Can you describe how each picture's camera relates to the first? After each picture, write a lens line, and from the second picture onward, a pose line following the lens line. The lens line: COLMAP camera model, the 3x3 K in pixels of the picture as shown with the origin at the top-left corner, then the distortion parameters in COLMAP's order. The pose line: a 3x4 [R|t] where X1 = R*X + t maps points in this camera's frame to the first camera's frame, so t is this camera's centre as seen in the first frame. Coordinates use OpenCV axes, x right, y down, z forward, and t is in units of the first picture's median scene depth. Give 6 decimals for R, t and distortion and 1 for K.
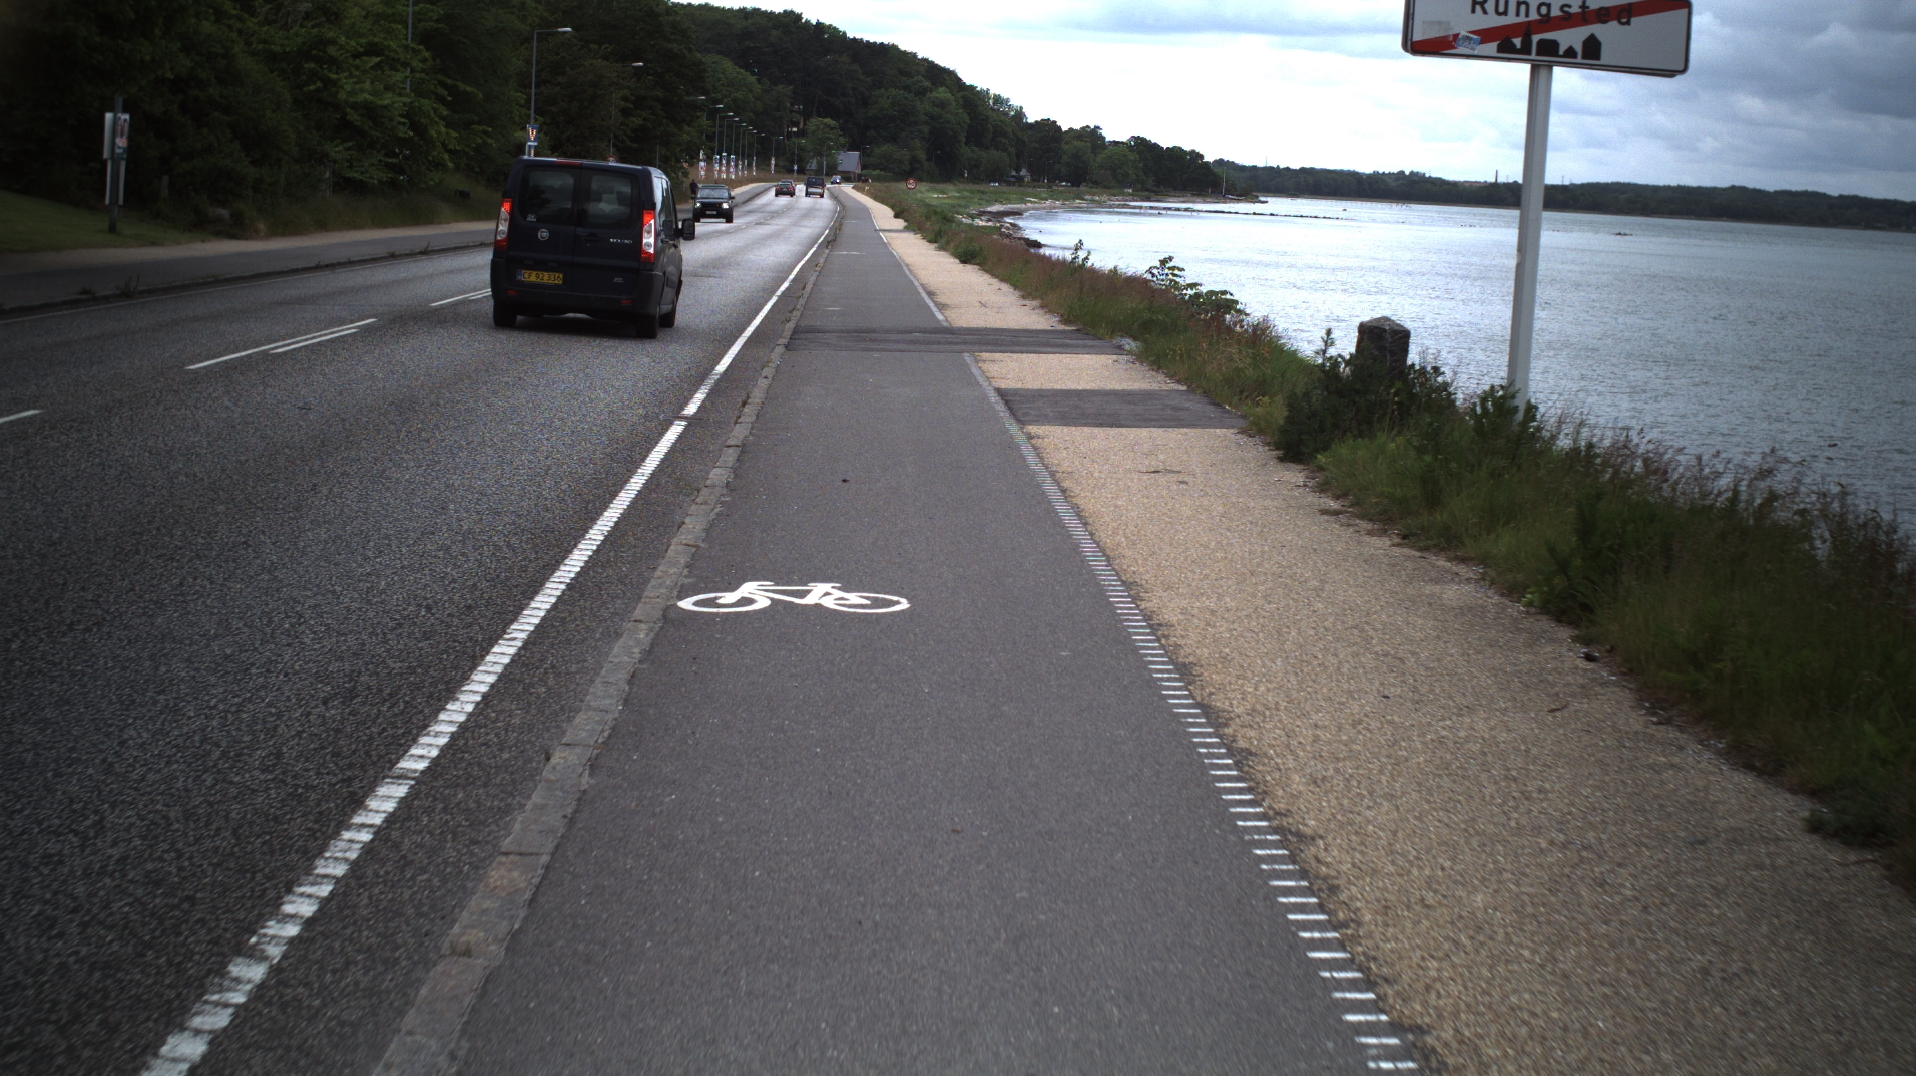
lens RADIAL K [[3223.1, 0, 958.0], [0, 3223.1, 538.0], [0, 0, 1]] dist [-0.297865, 0.314769]
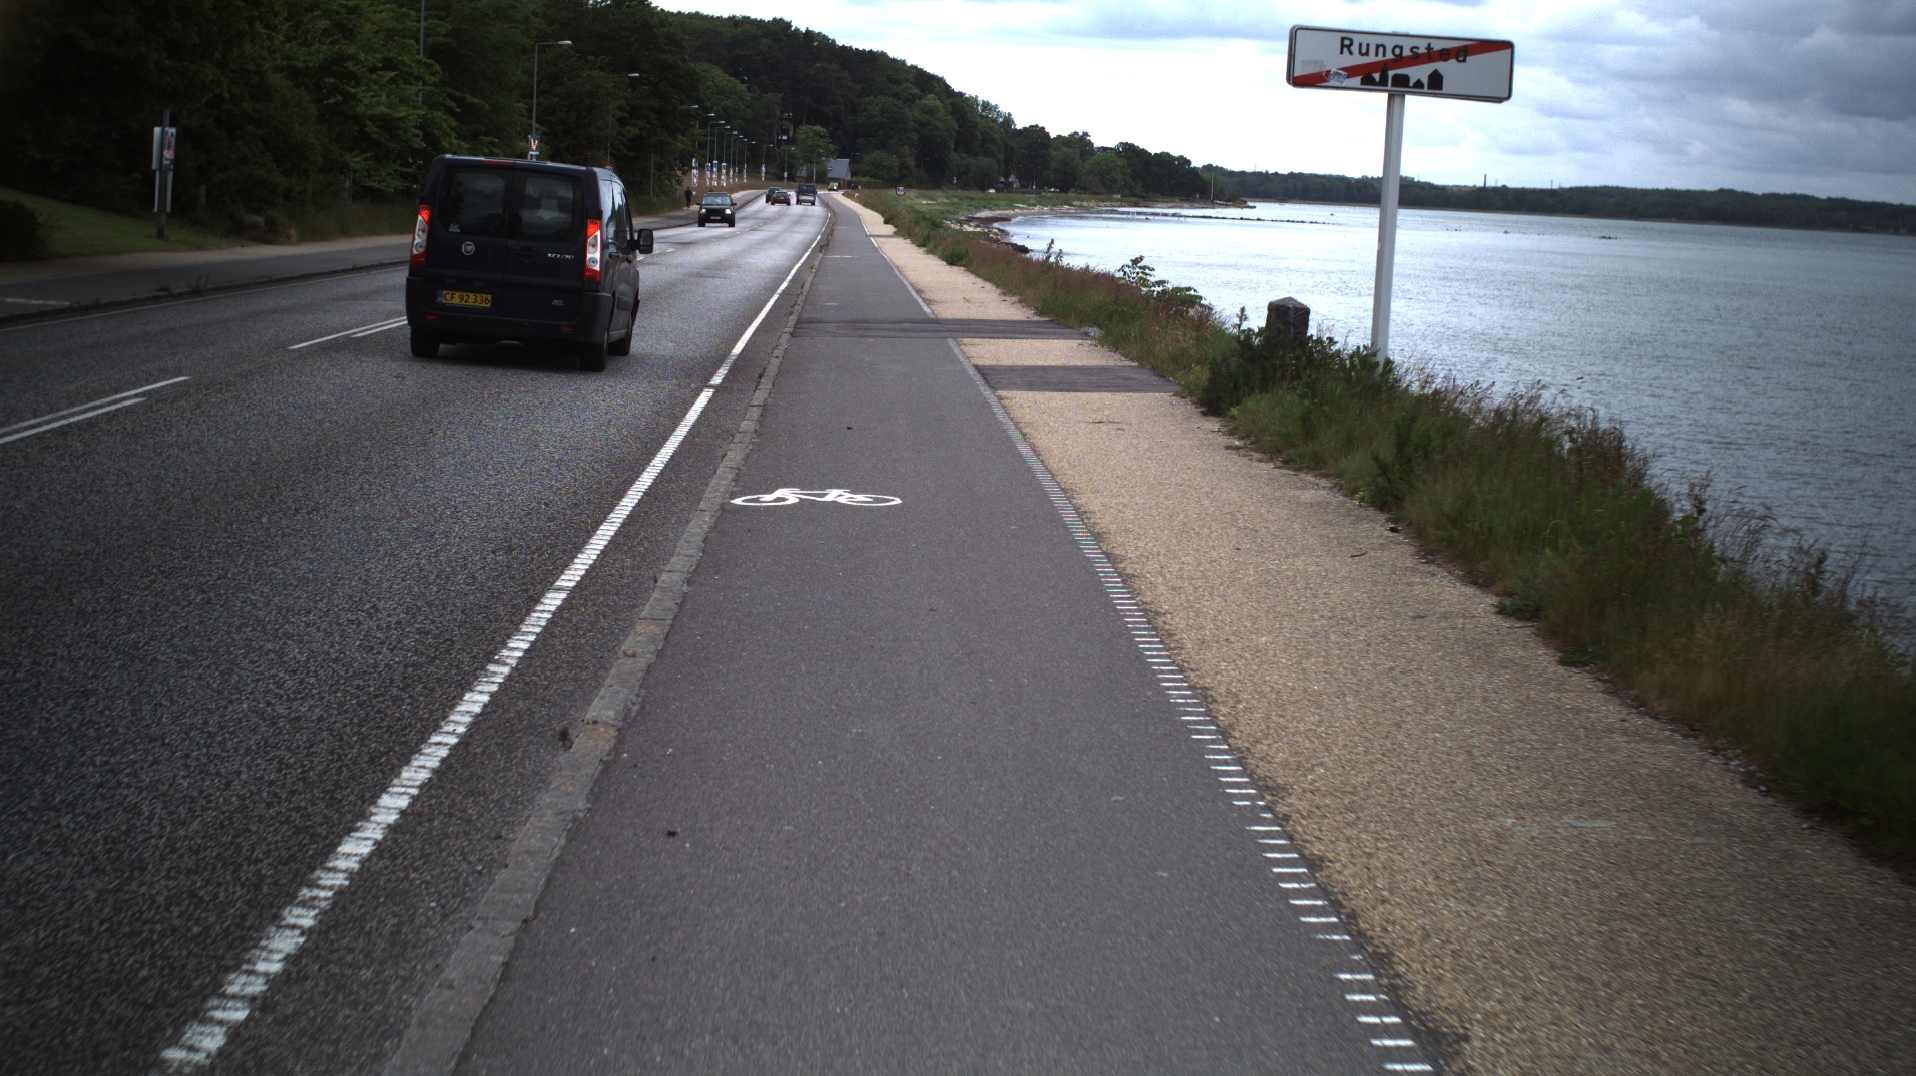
lens RADIAL K [[3223.1, 0, 958.0], [0, 3223.1, 538.0], [0, 0, 1]] dist [-0.297865, 0.314769]
pose [[0.999987, -0.004161, 0.002867, 0.000290], [0.004166, 0.999989, -0.001973, 0.002391], [-0.002859, 0.001985, 0.999994, -0.021639]]
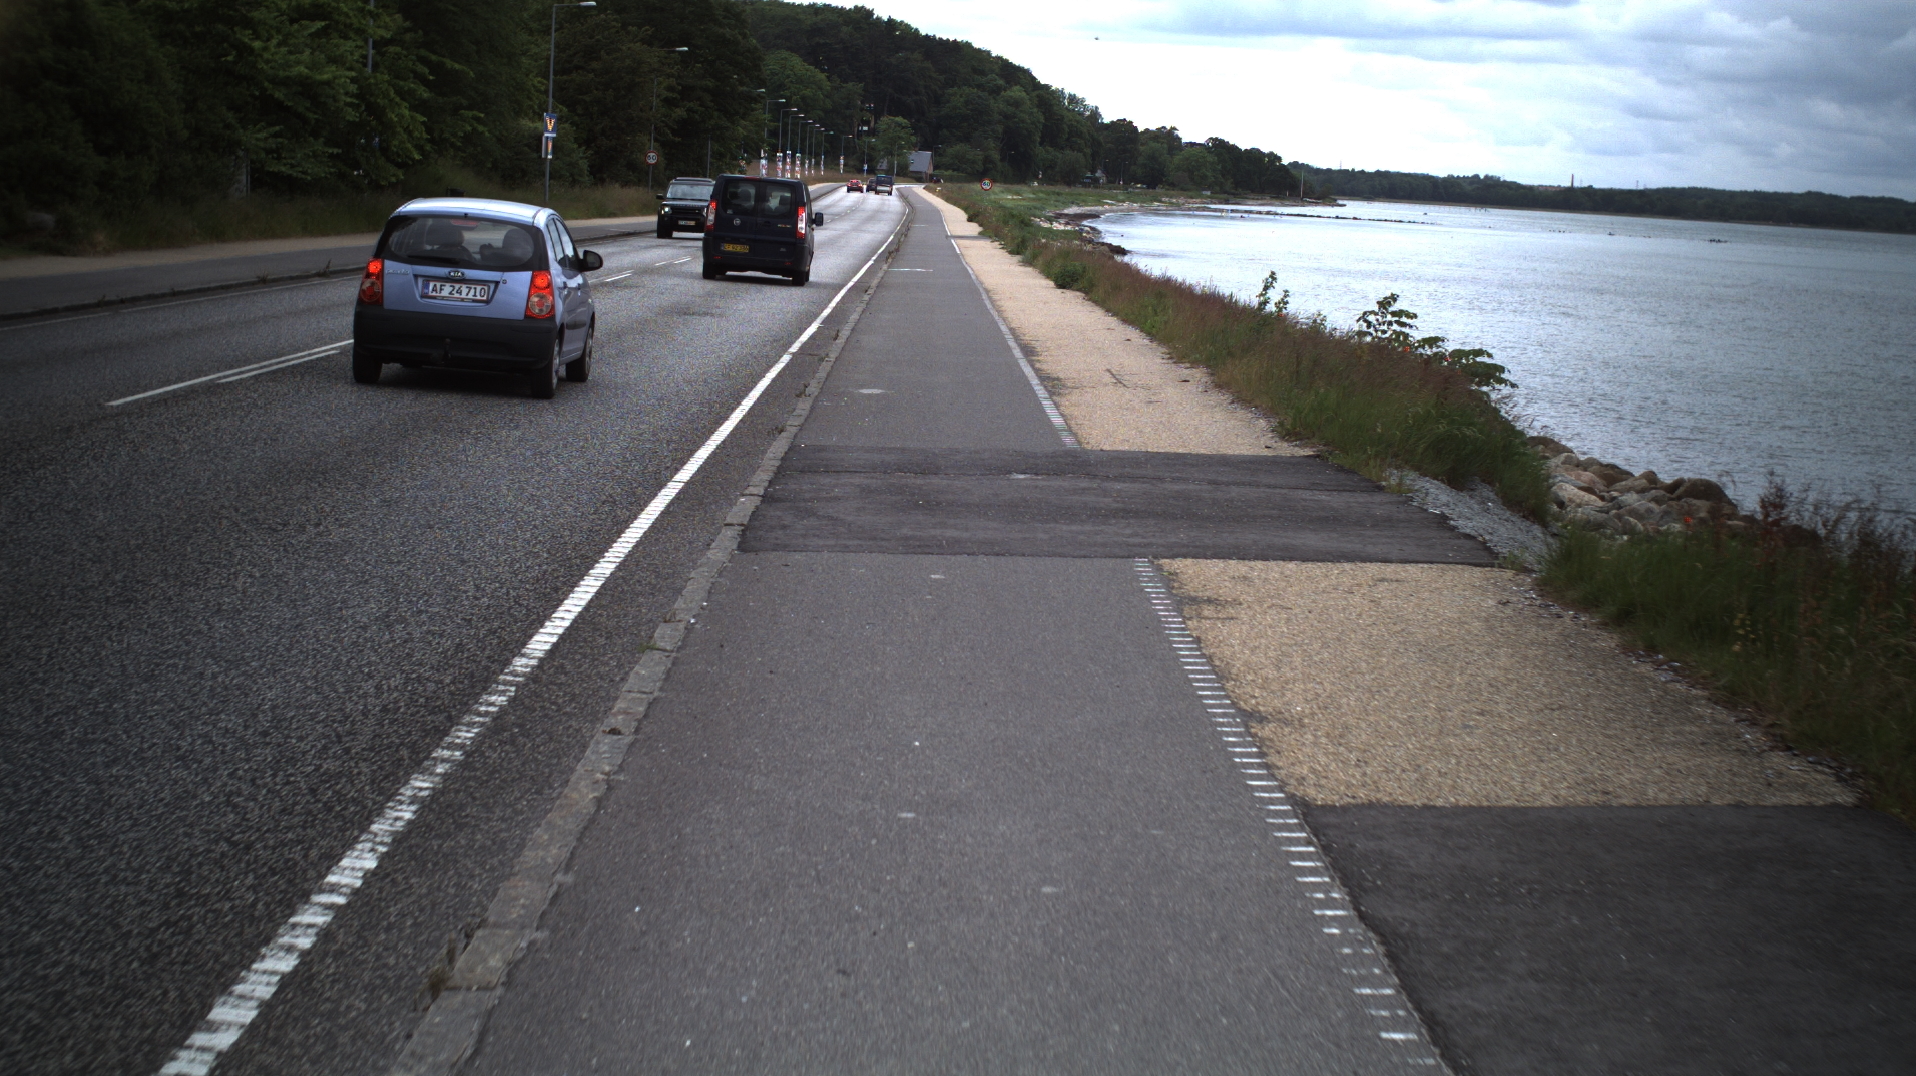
lens RADIAL K [[3223.1, 0, 958.0], [0, 3223.1, 538.0], [0, 0, 1]] dist [-0.297865, 0.314769]
pose [[0.999738, 0.006913, -0.021799, -0.002027], [-0.006920, 0.999976, -0.000261, -0.009403], [0.021796, 0.000412, 0.999762, 0.086708]]
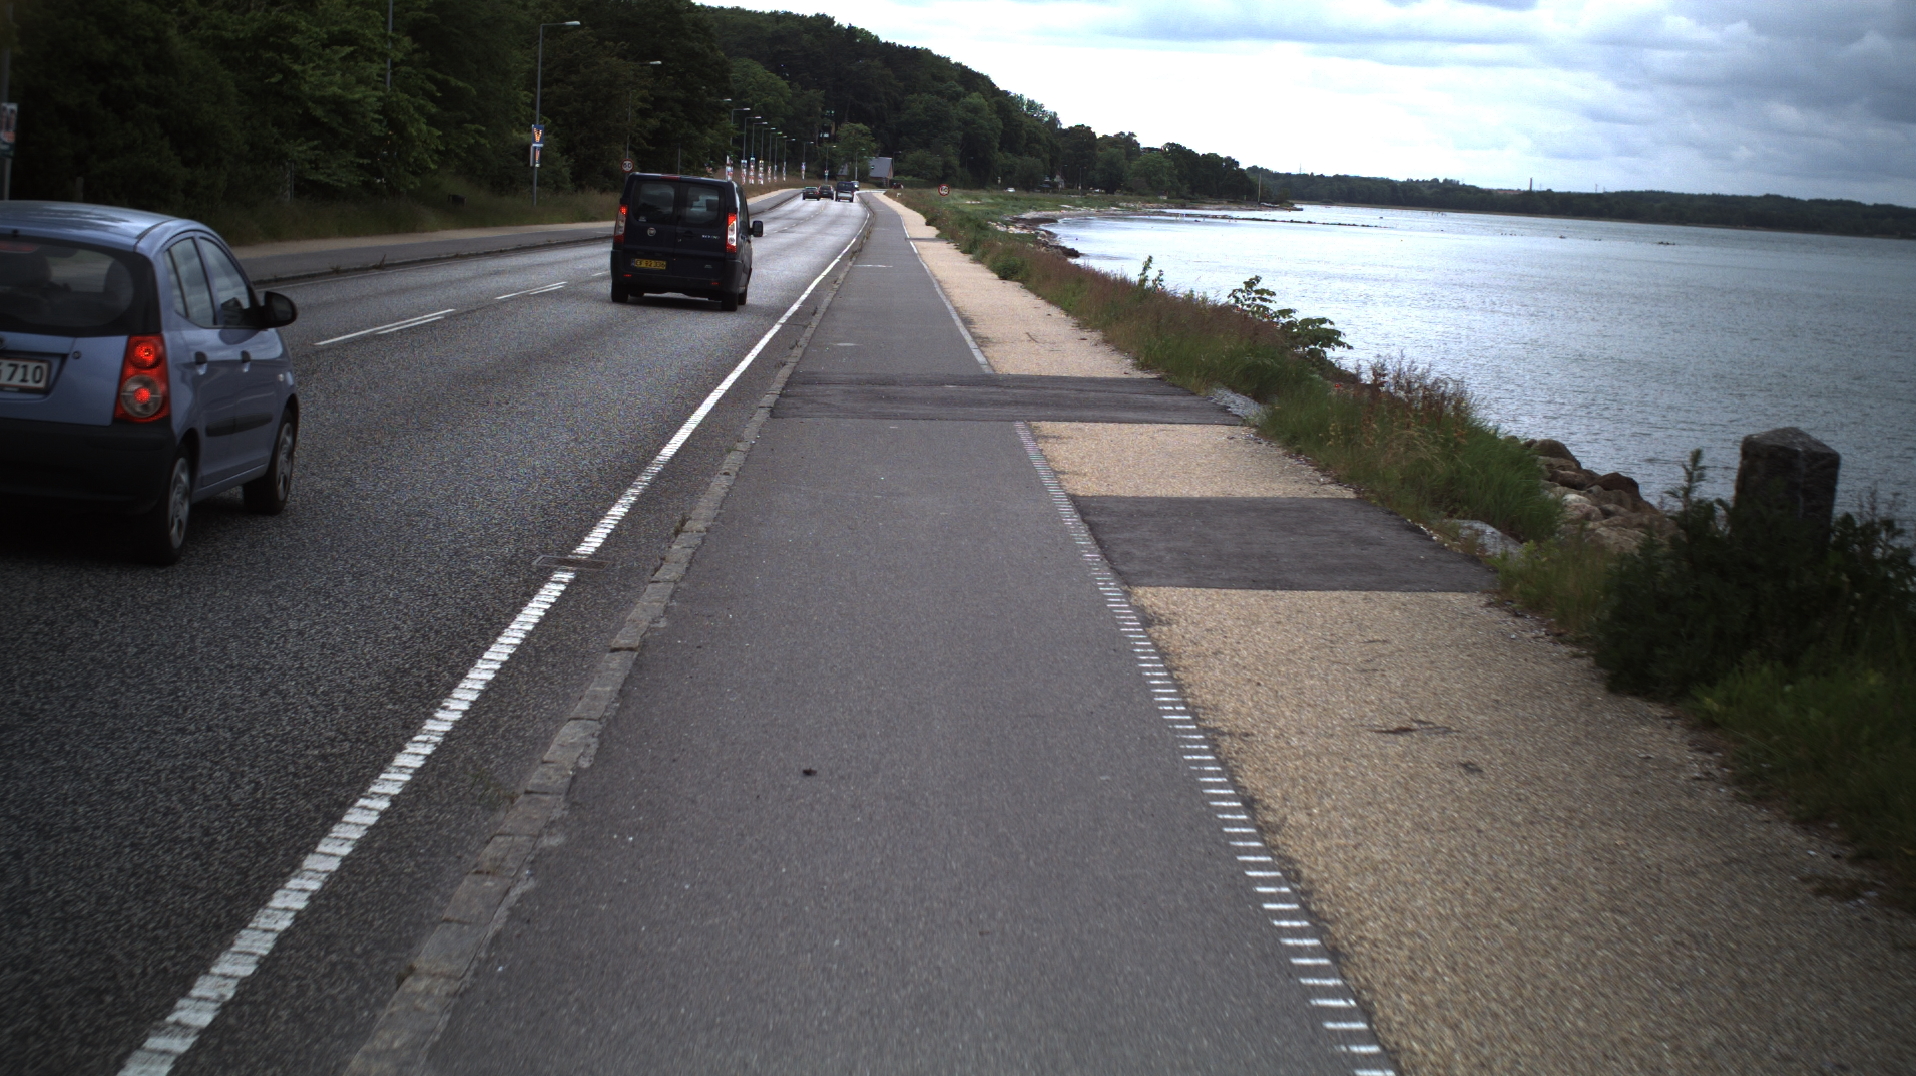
lens RADIAL K [[3223.1, 0, 958.0], [0, 3223.1, 538.0], [0, 0, 1]] dist [-0.297865, 0.314769]
pose [[0.999945, 0.003619, -0.009825, -0.000608], [-0.003639, 0.999991, -0.001987, -0.004658], [0.009817, 0.002023, 0.999950, 0.043370]]
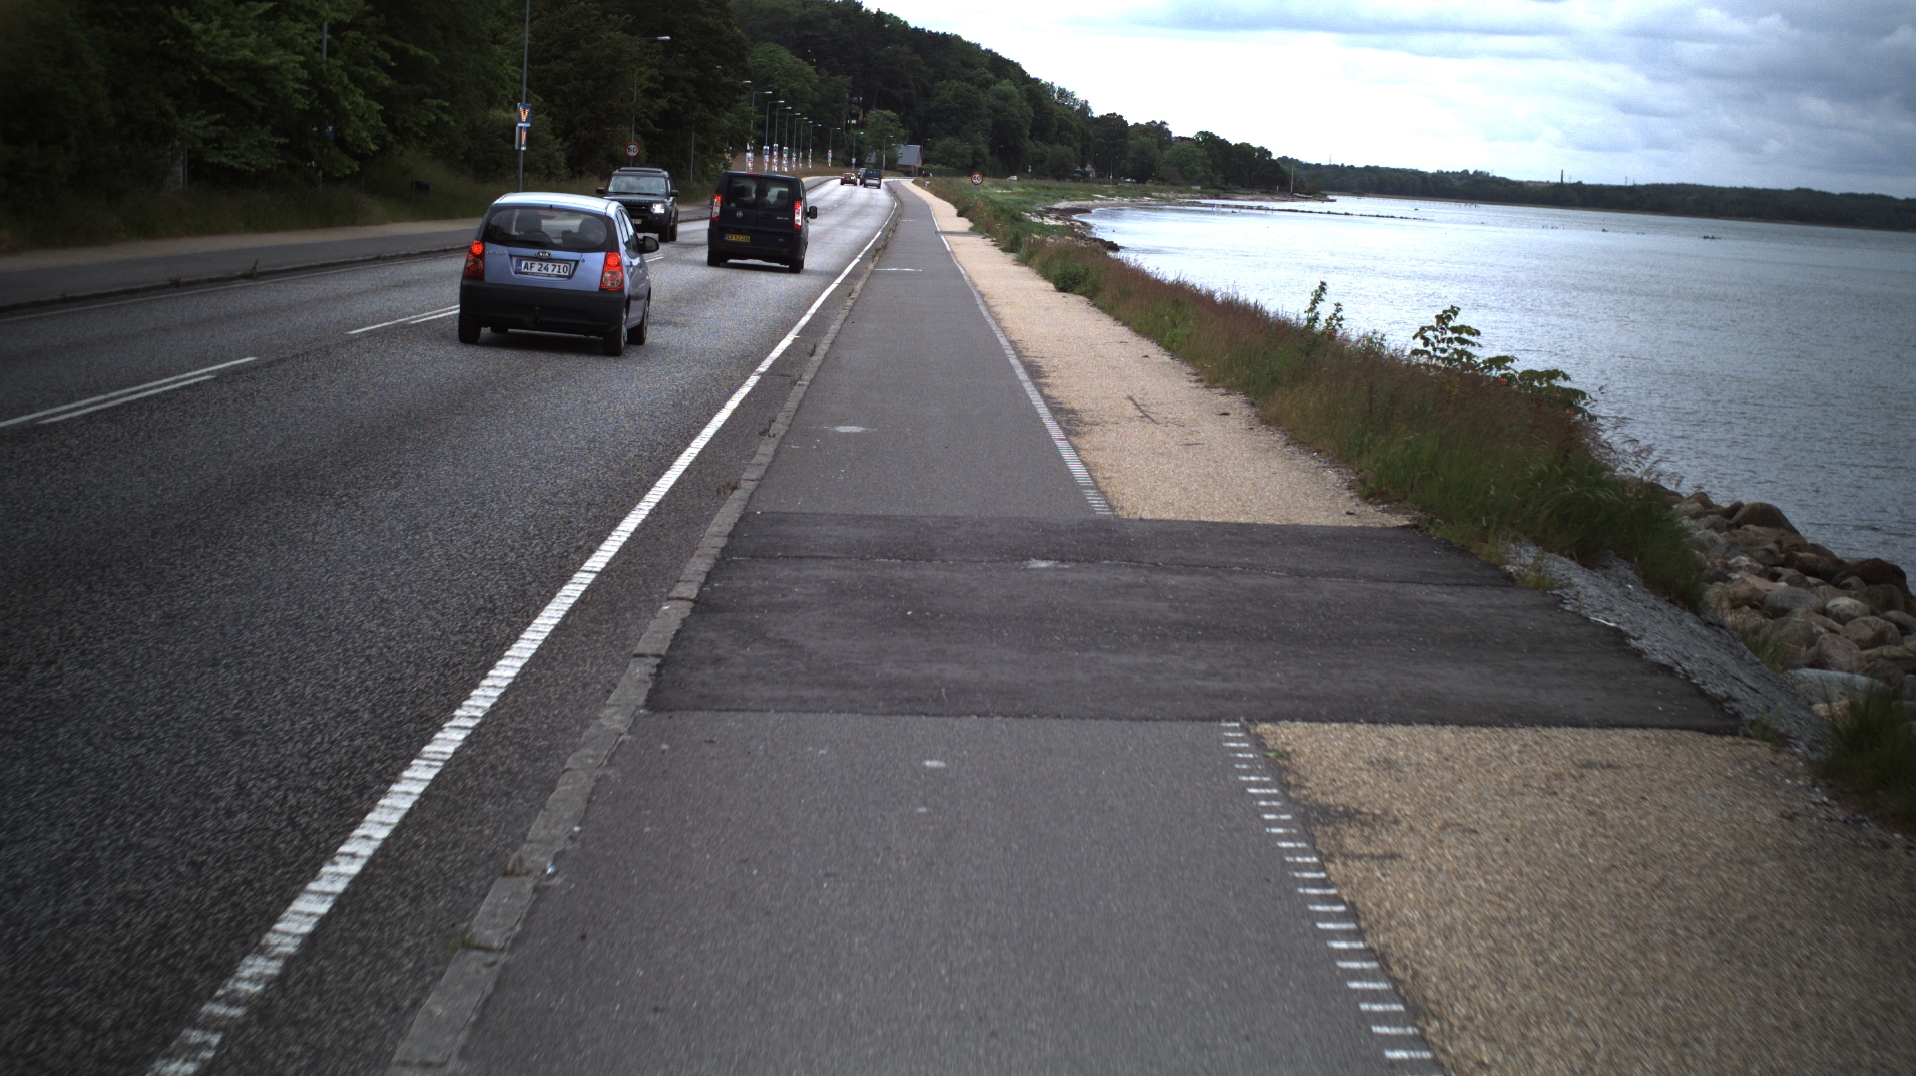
lens RADIAL K [[3223.1, 0, 958.0], [0, 3223.1, 538.0], [0, 0, 1]] dist [-0.297865, 0.314769]
pose [[0.999791, 0.009809, -0.017918, -0.002800], [-0.009783, 0.999951, 0.001568, -0.011797], [0.017933, -0.001393, 0.999838, 0.108378]]
